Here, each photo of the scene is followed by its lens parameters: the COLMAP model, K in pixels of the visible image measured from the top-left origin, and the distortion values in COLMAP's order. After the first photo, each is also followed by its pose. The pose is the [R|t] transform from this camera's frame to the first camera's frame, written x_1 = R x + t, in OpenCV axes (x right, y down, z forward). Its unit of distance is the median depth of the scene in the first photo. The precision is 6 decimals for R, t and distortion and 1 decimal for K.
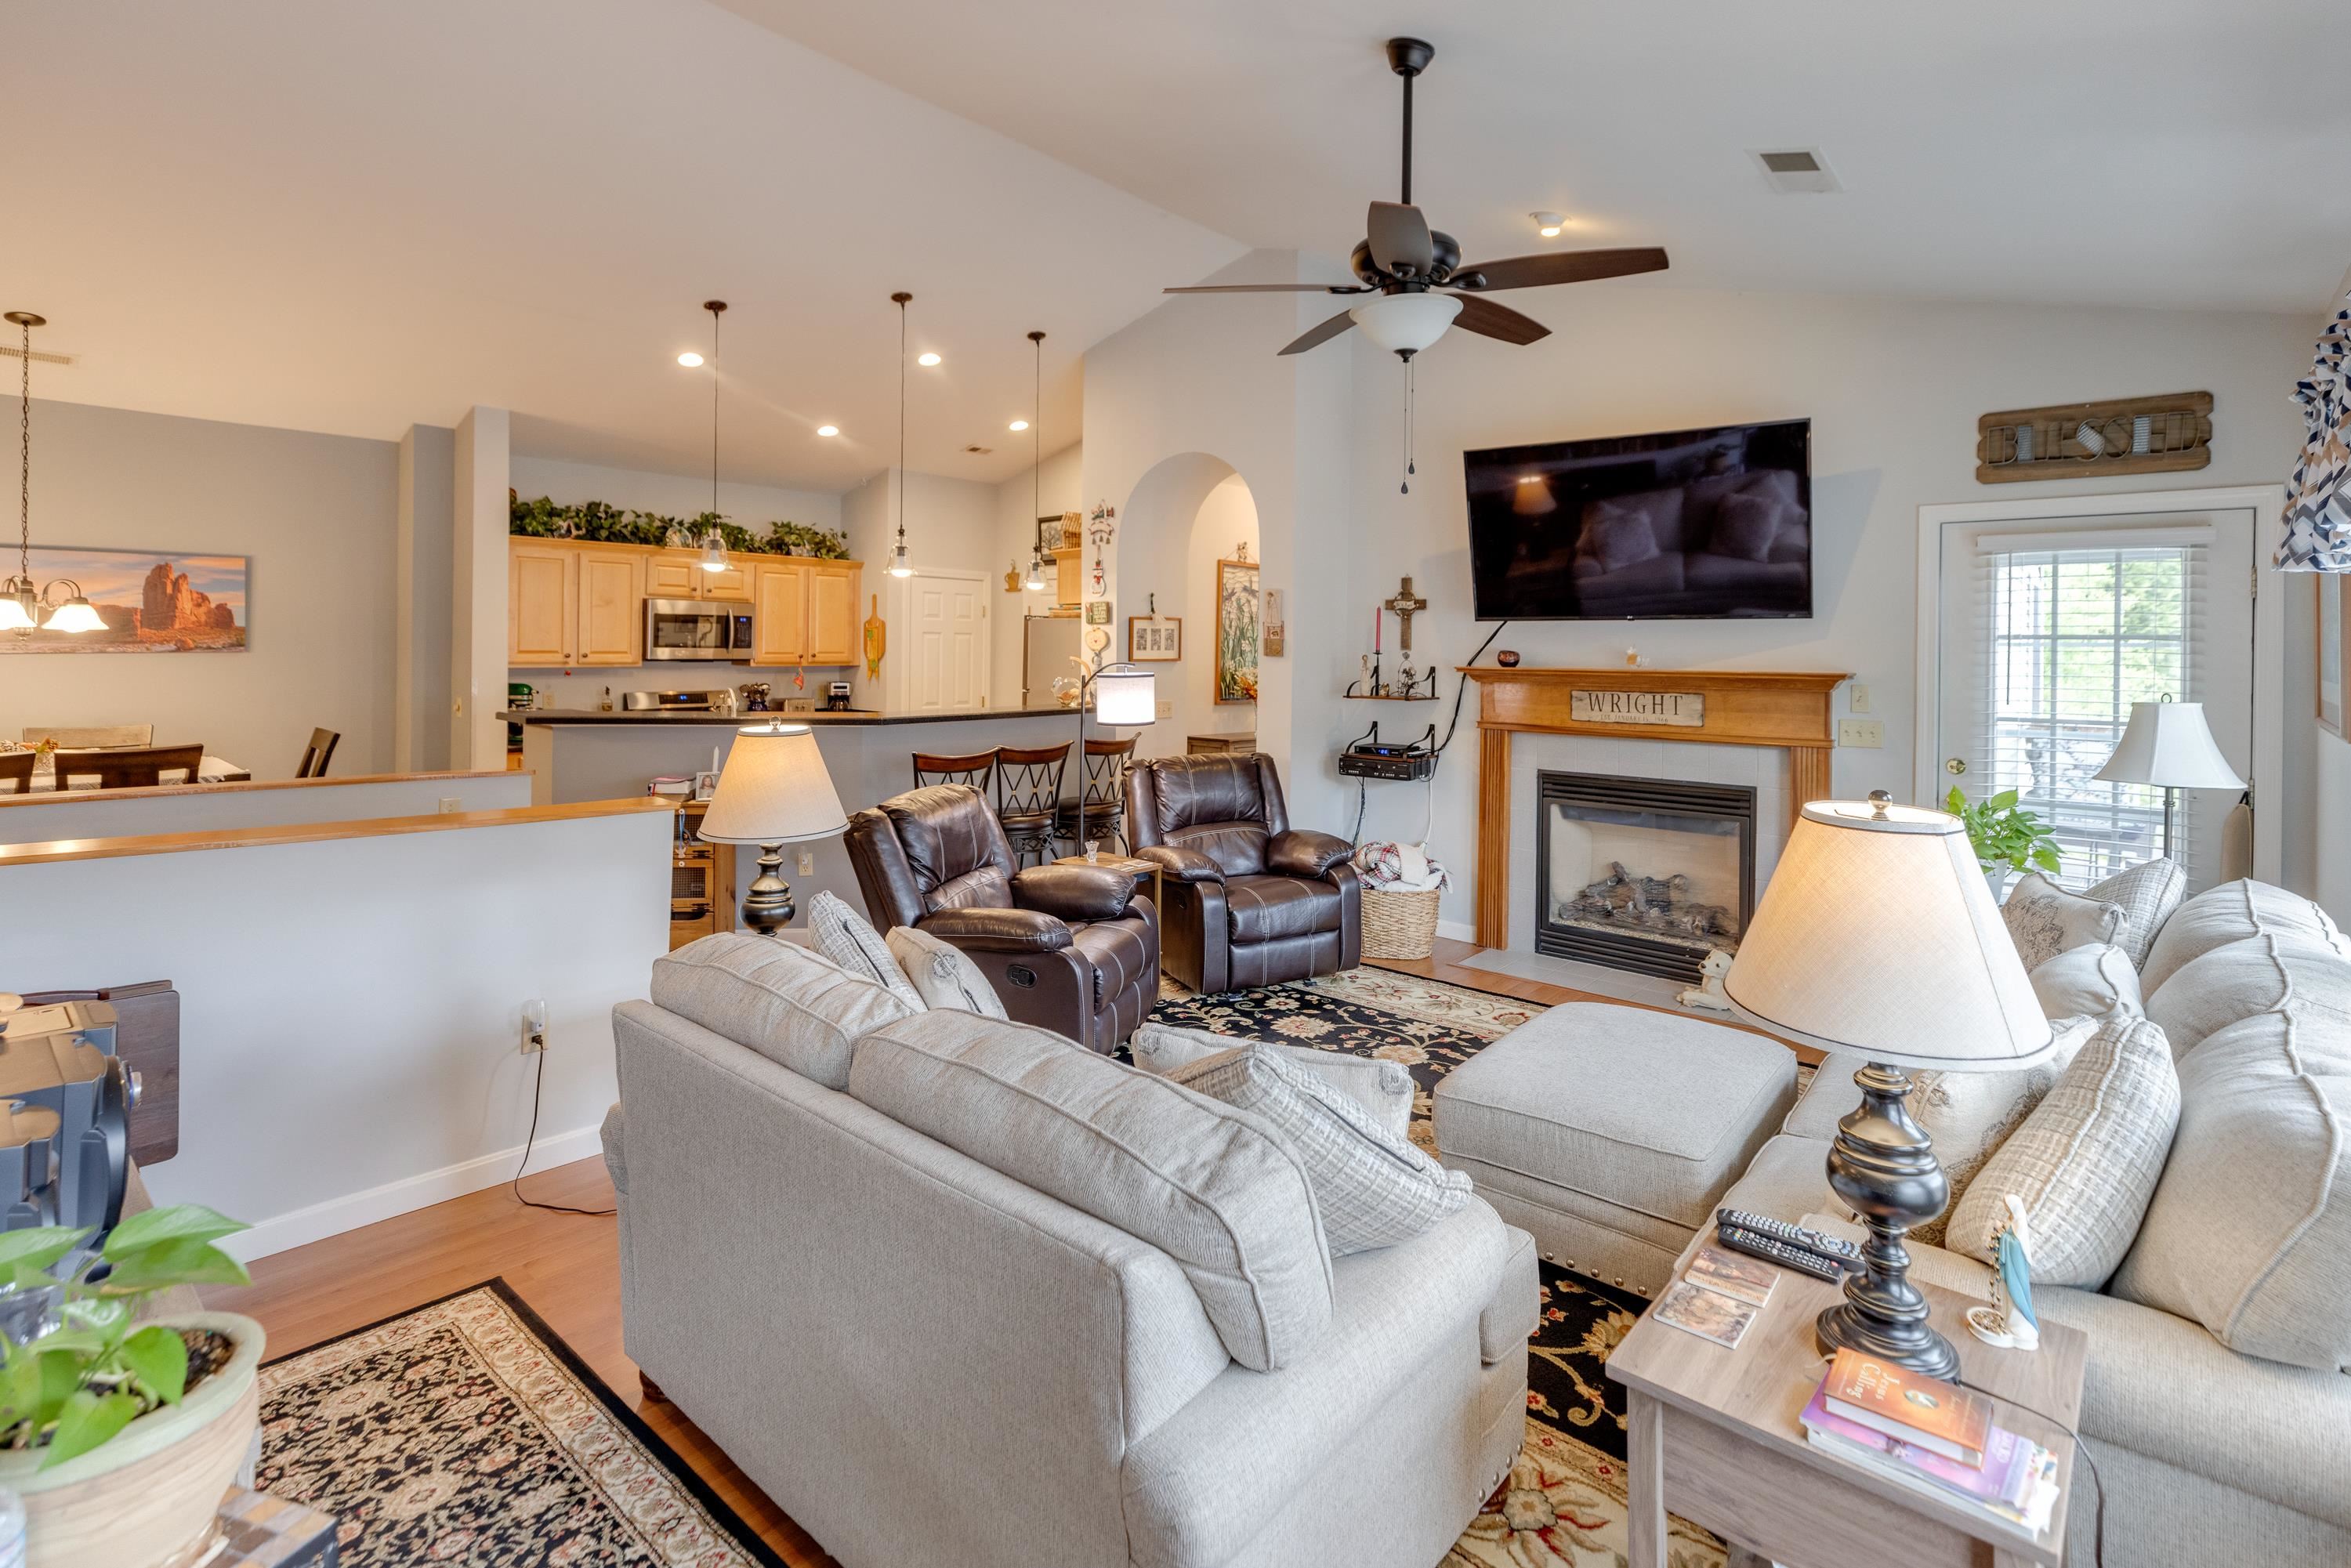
lens RADIAL K [[1109.2, 0, 1189.6], [0, 1109.2, 650.3], [0, 0, 1]] dist [0.001818, 0.000032]
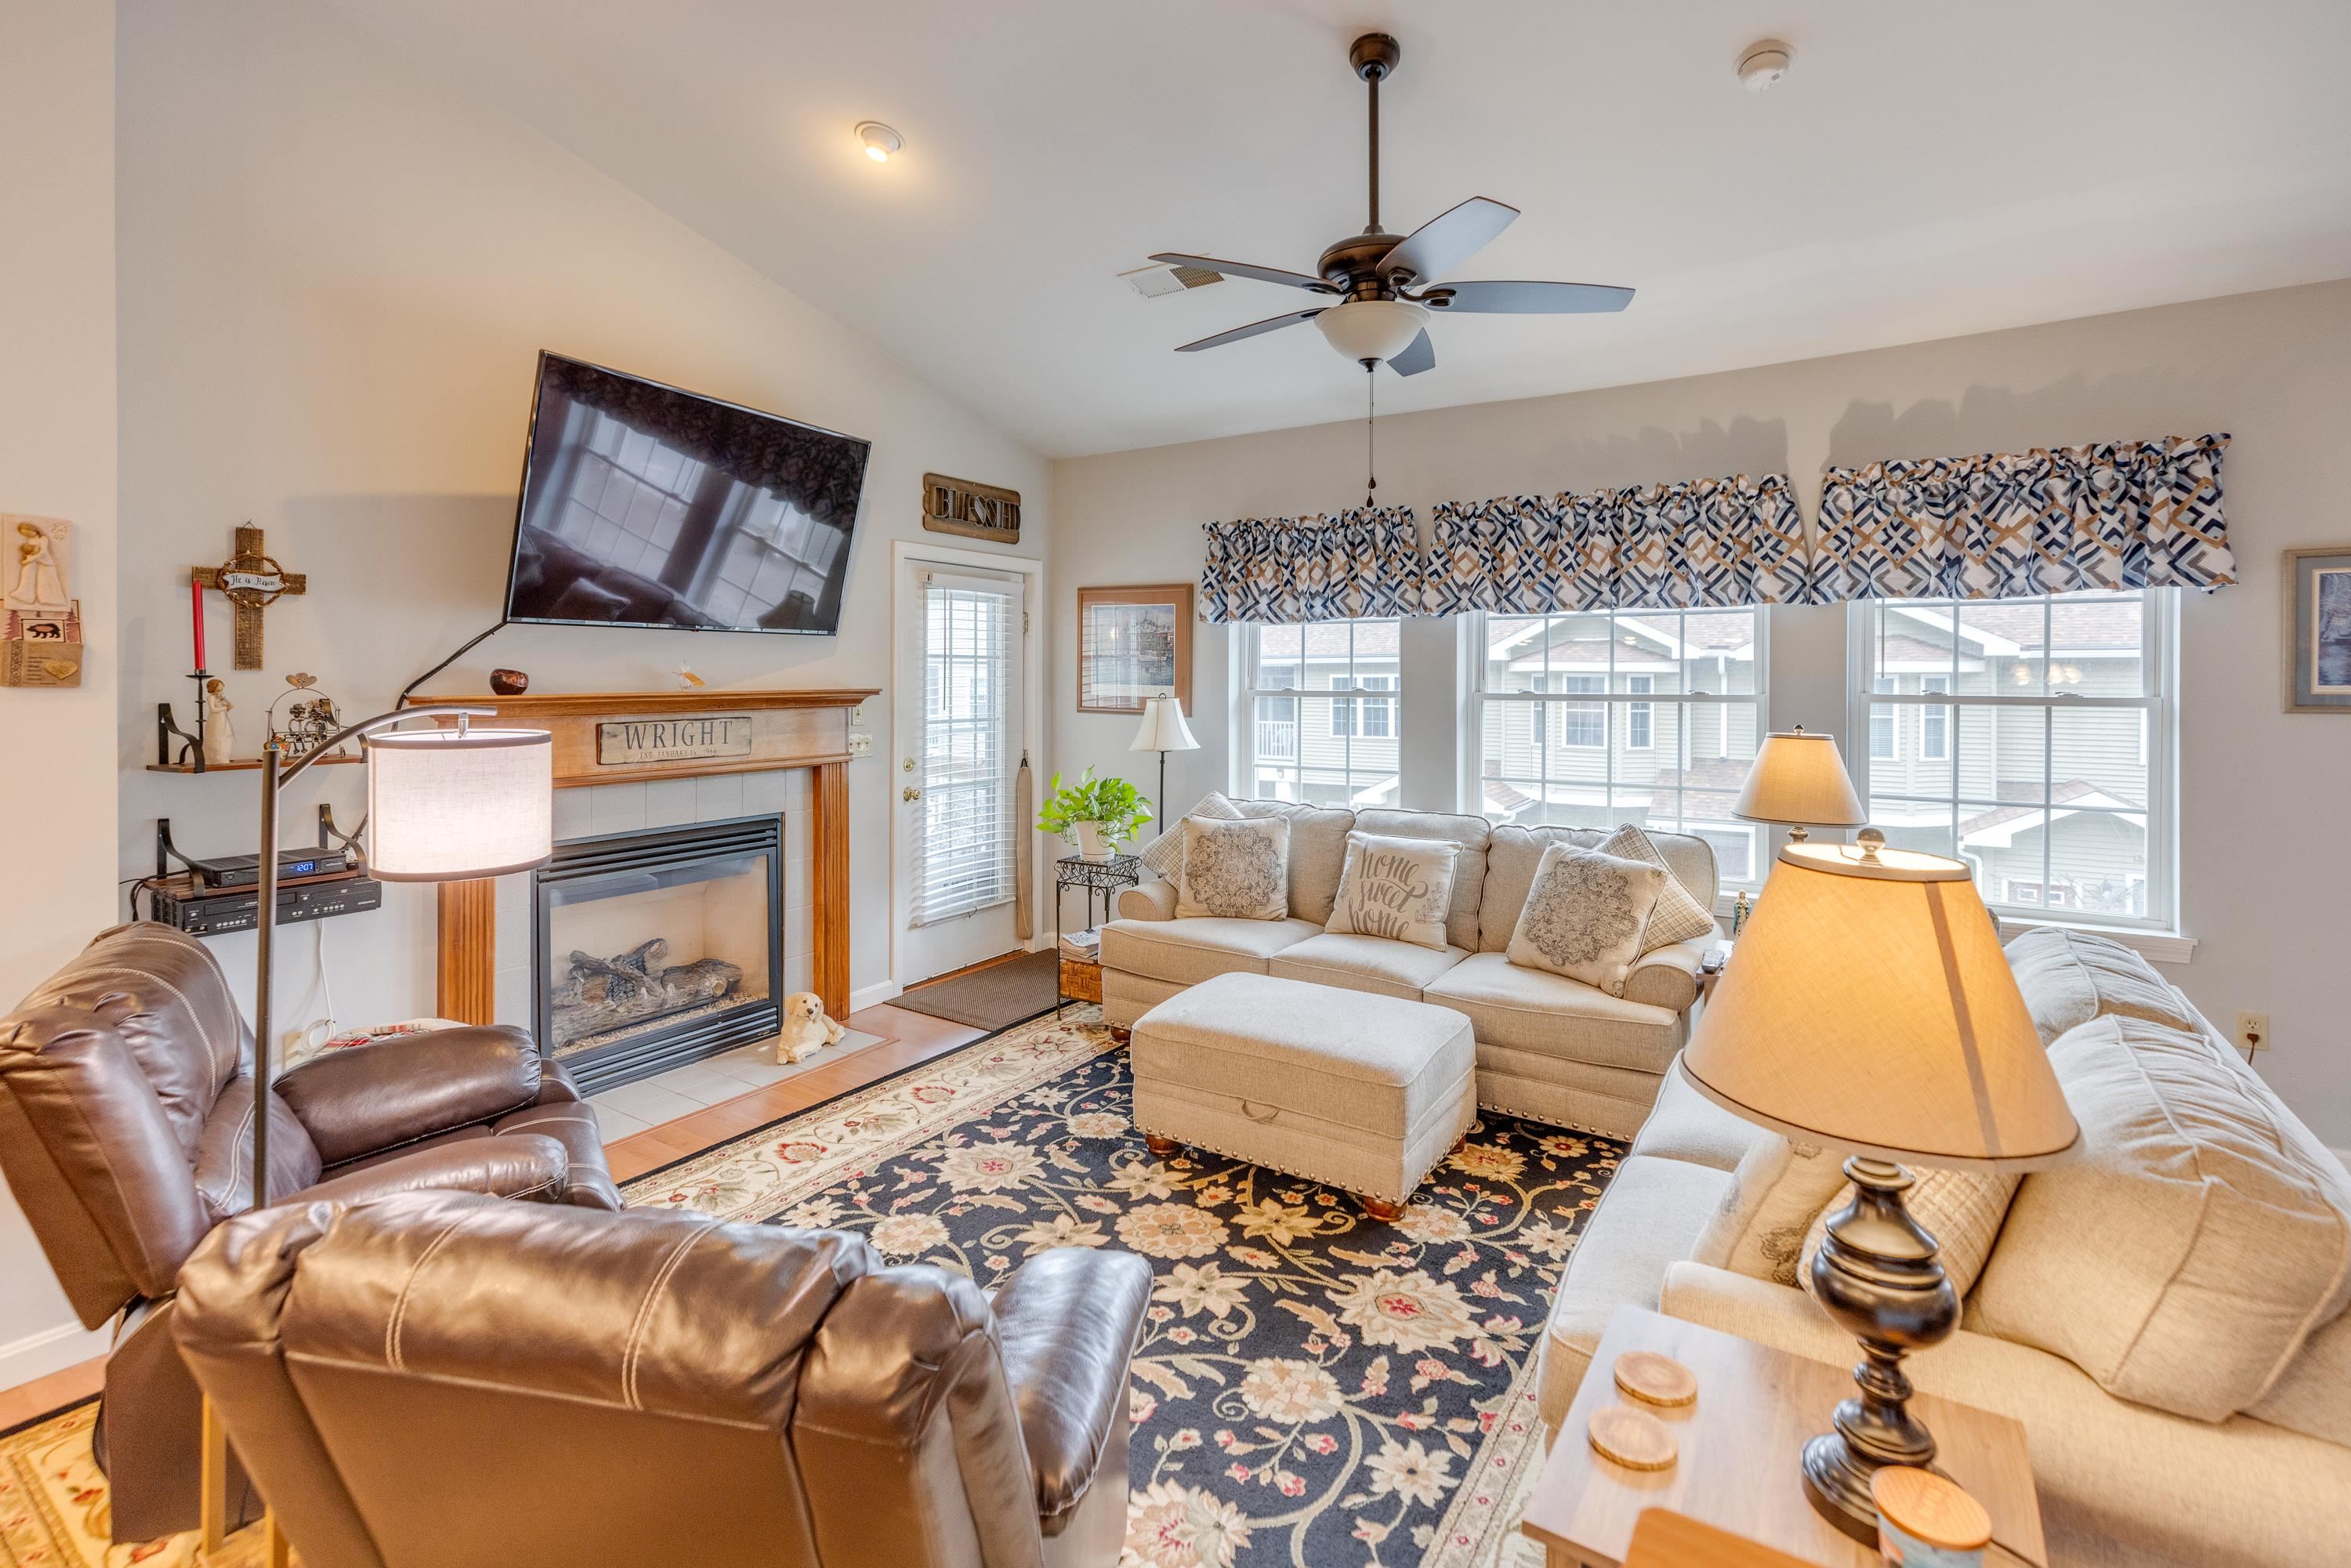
lens RADIAL K [[1092.1, 0, 1176.6], [0, 1092.1, 689.7], [0, 0, 1]] dist [0.011328, -0.000119]
pose [[-0.136668, -0.022956, 0.990351, -0.381374], [0.002141, 0.999722, 0.023469, -0.001921], [-0.990615, 0.005328, -0.136581, 0.668445]]
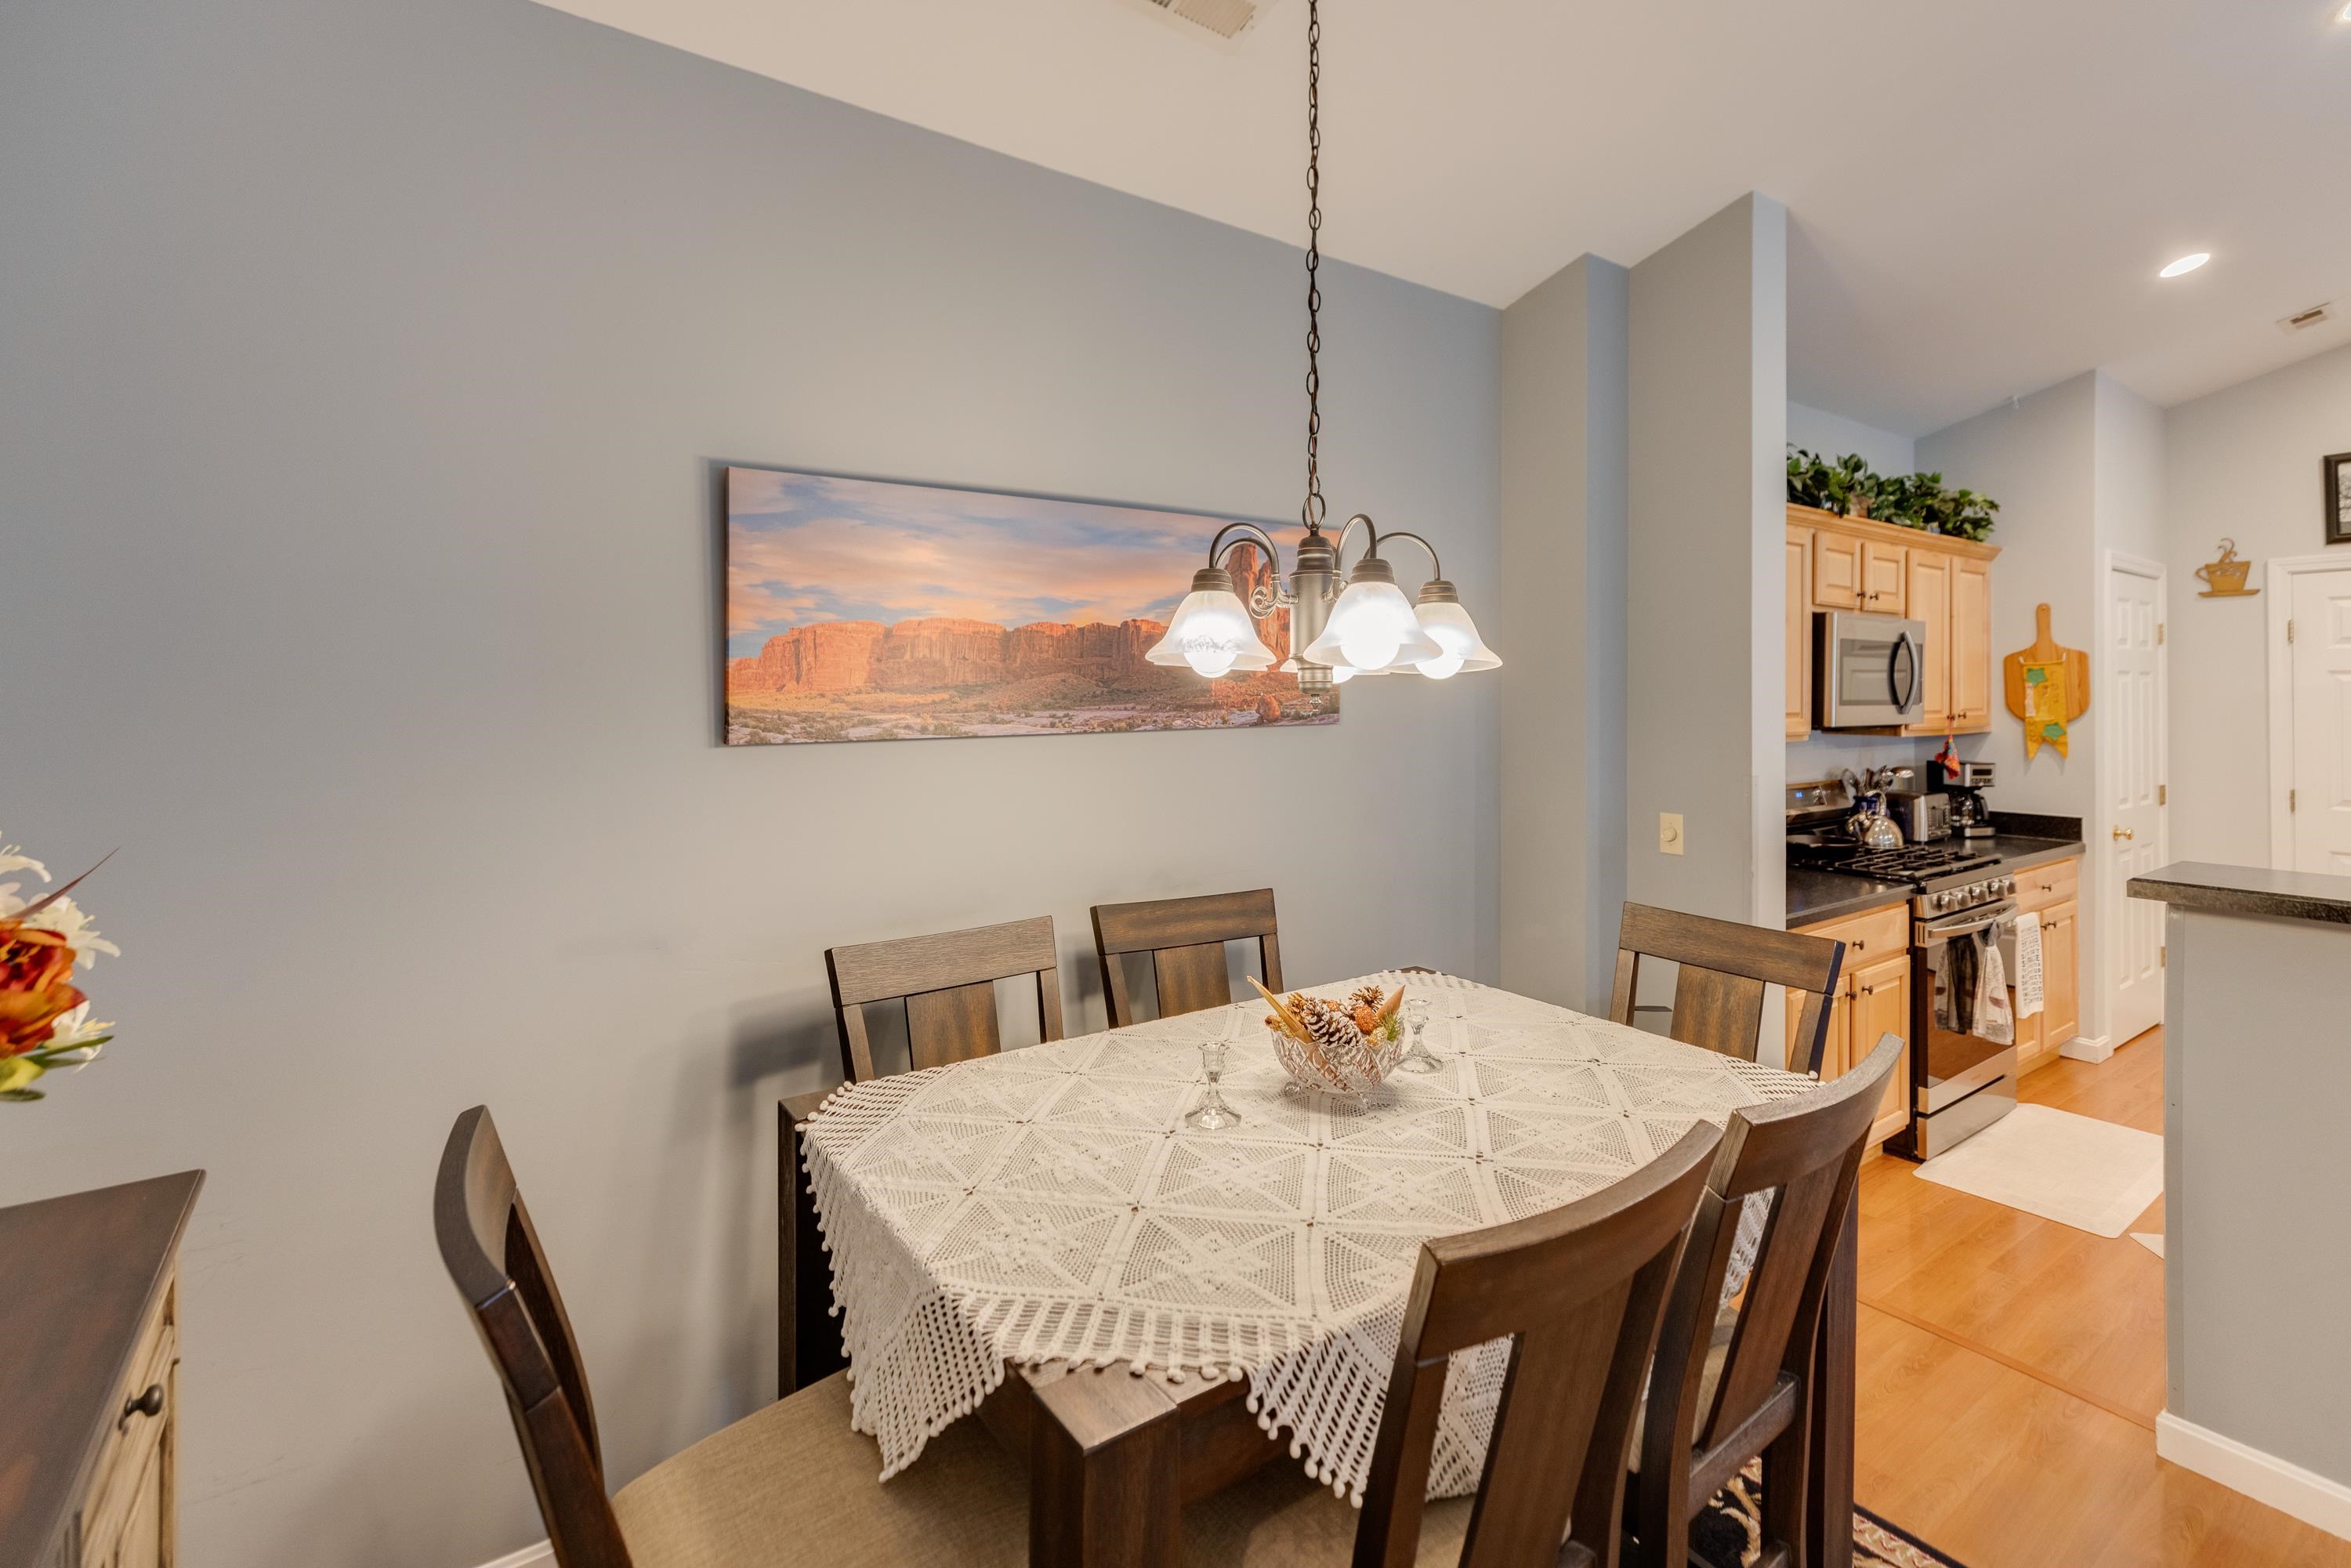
lens RADIAL K [[1088.9, 0, 1182.6], [0, 1088.9, 685.2], [0, 0, 1]] dist [0.001028, 0.000217]
pose [[0.973245, -0.014395, -0.229318, -0.837928], [0.011170, 0.999820, -0.015353, -0.009324], [0.229498, 0.012381, 0.973231, 0.542340]]
